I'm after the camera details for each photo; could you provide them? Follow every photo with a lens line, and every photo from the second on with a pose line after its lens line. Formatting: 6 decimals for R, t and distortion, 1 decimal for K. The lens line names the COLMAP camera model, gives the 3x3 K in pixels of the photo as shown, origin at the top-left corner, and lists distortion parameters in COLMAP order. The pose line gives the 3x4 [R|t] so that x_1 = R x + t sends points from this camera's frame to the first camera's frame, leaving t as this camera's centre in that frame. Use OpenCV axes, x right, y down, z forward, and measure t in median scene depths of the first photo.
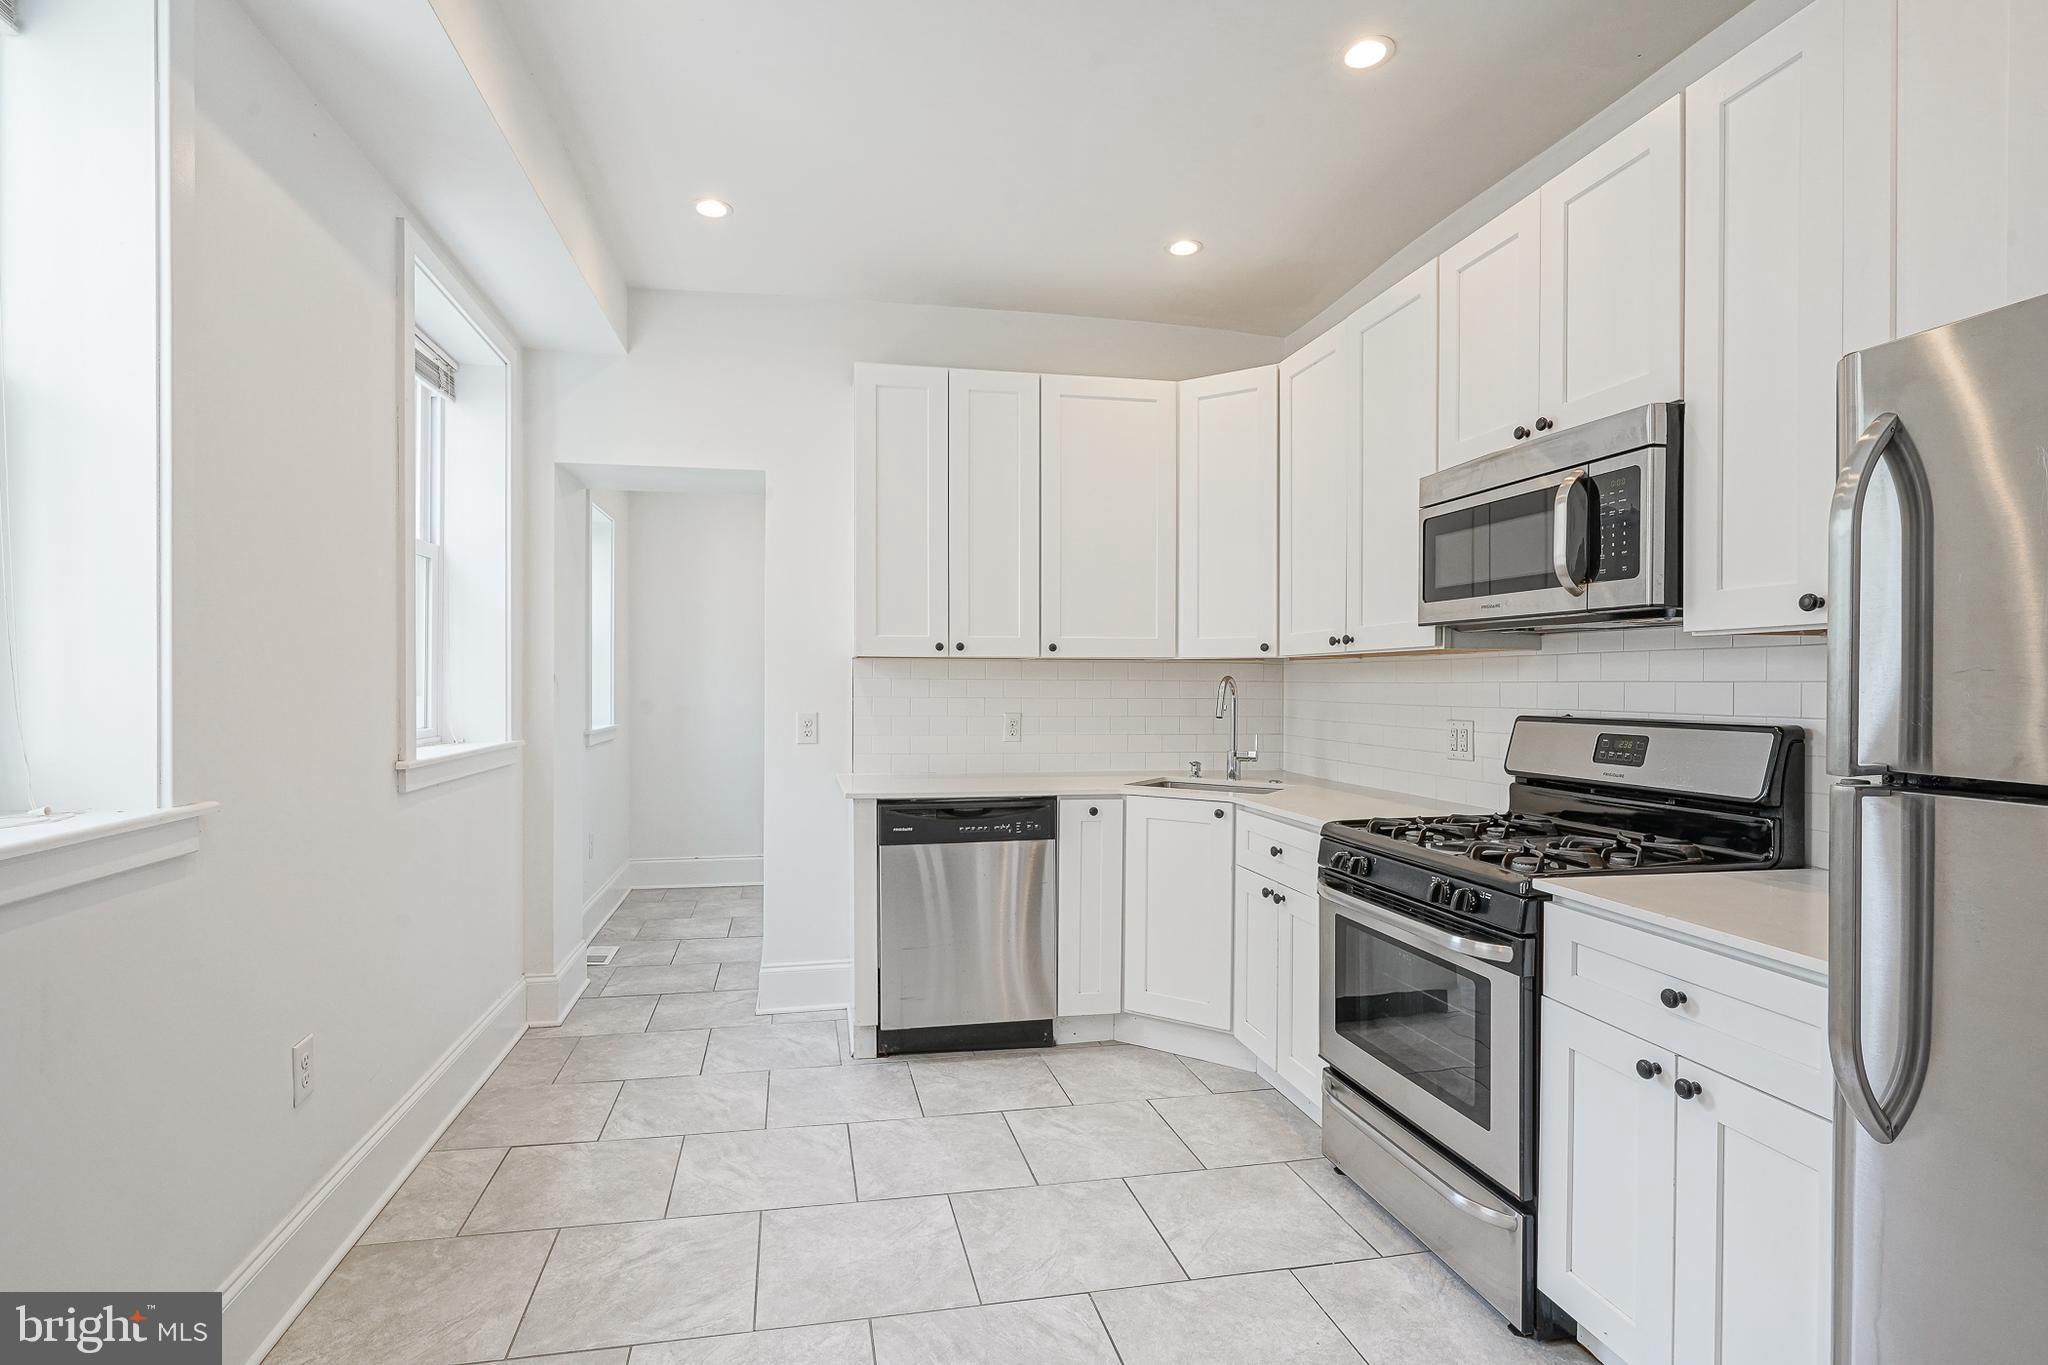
lens RADIAL K [[1023.1, 0, 946.7], [0, 1023.1, 688.7], [0, 0, 1]] dist [-0.000934, 0.000134]
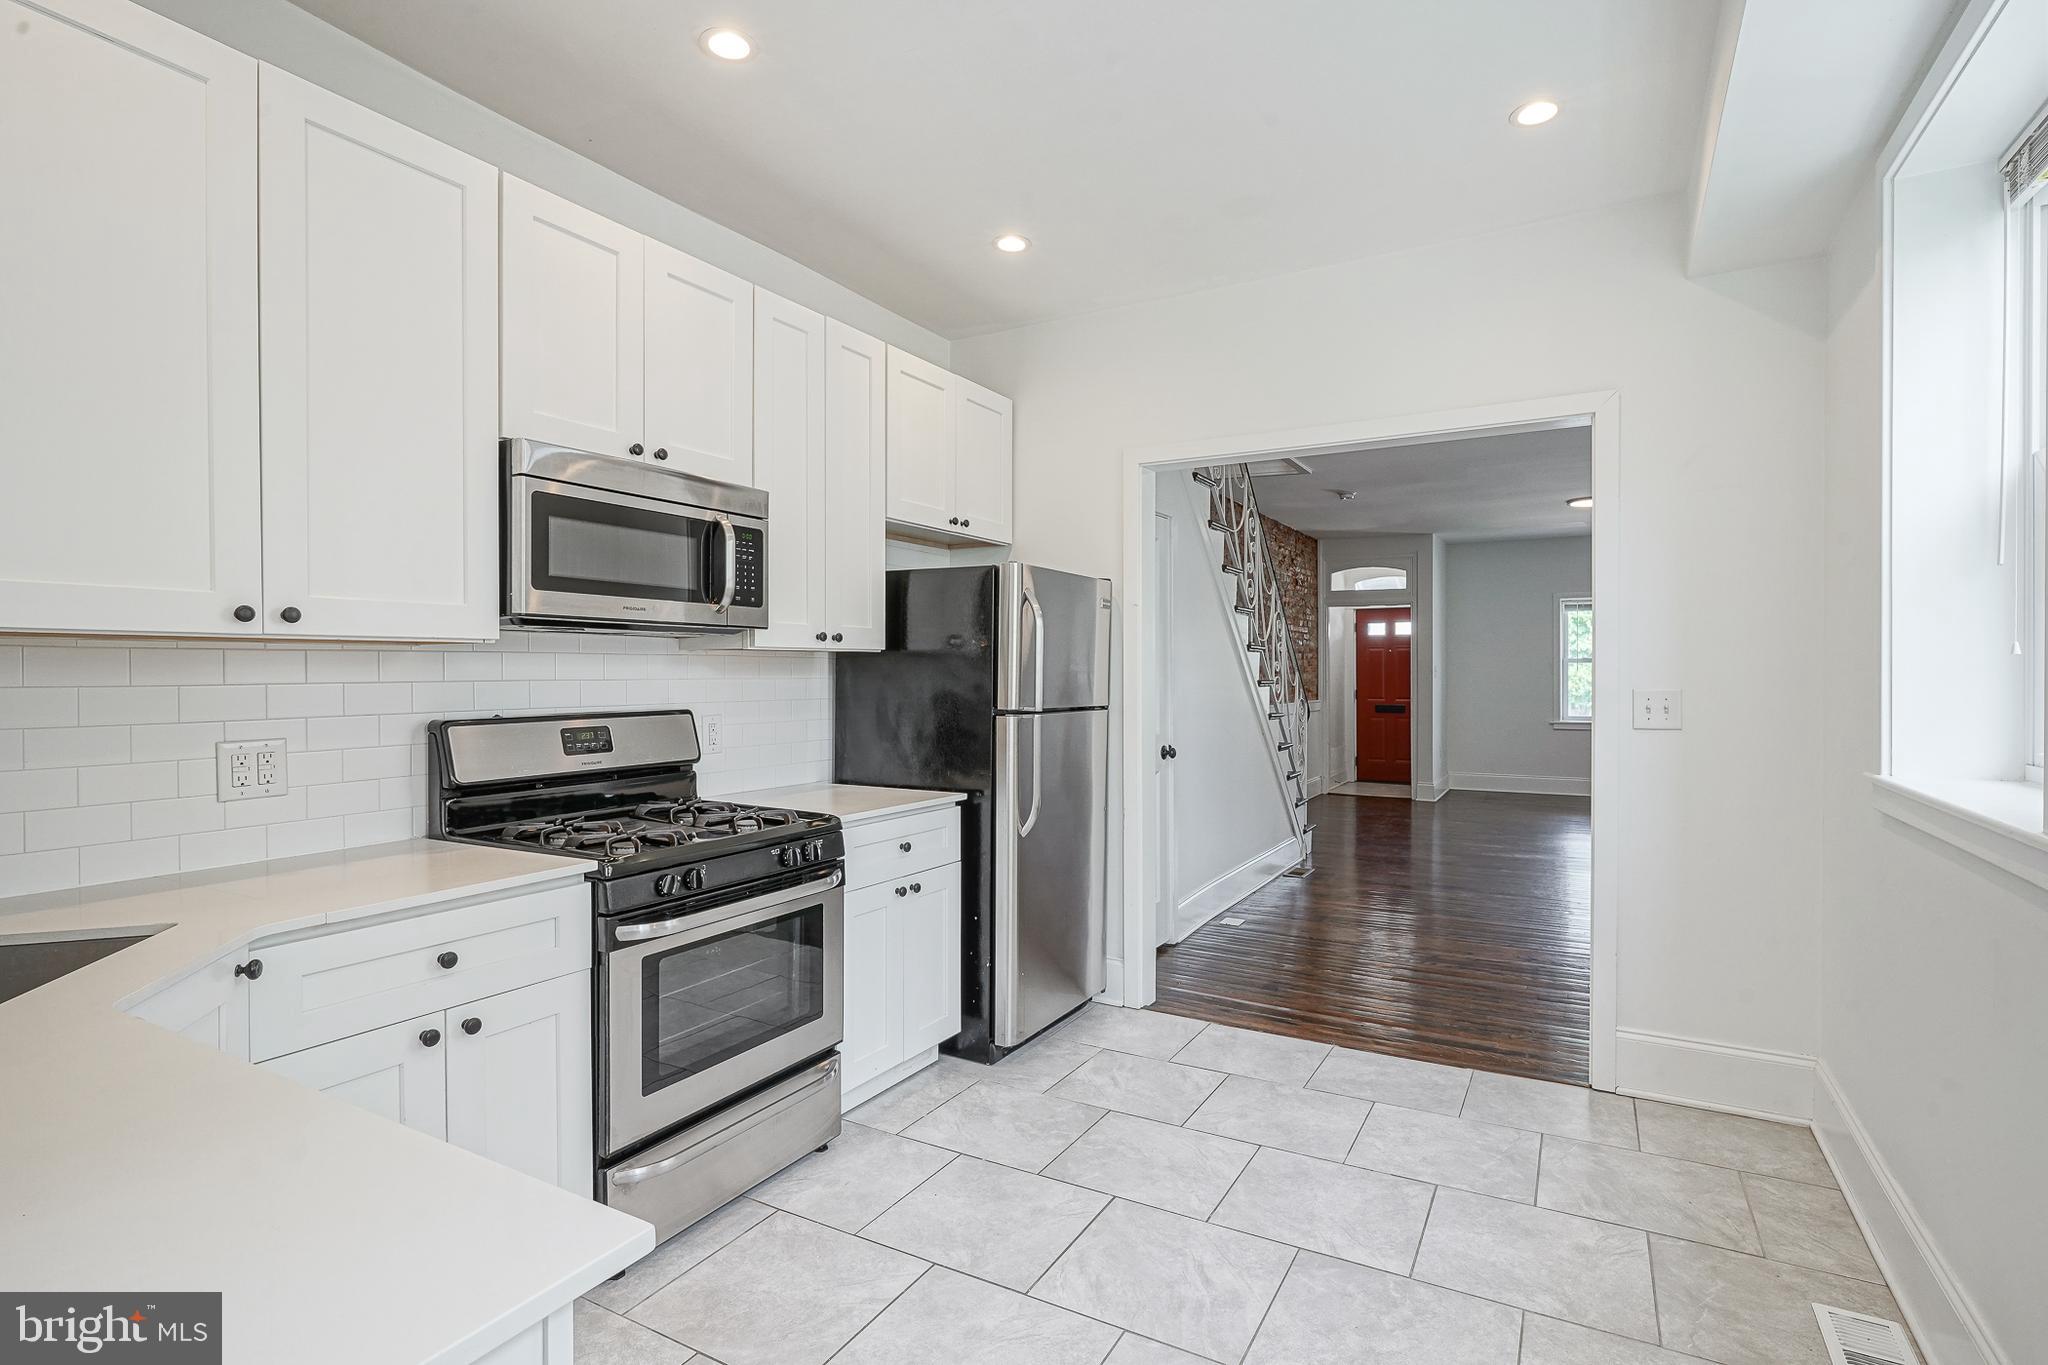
lens RADIAL K [[988.3, 0, 1052.3], [0, 988.3, 686.3], [0, 0, 1]] dist [0.000030, 0.000640]
pose [[-0.798473, -0.011376, 0.601923, -0.417470], [0.002246, 0.999758, 0.021873, -0.023845], [-0.602026, 0.018817, -0.798255, 1.588882]]
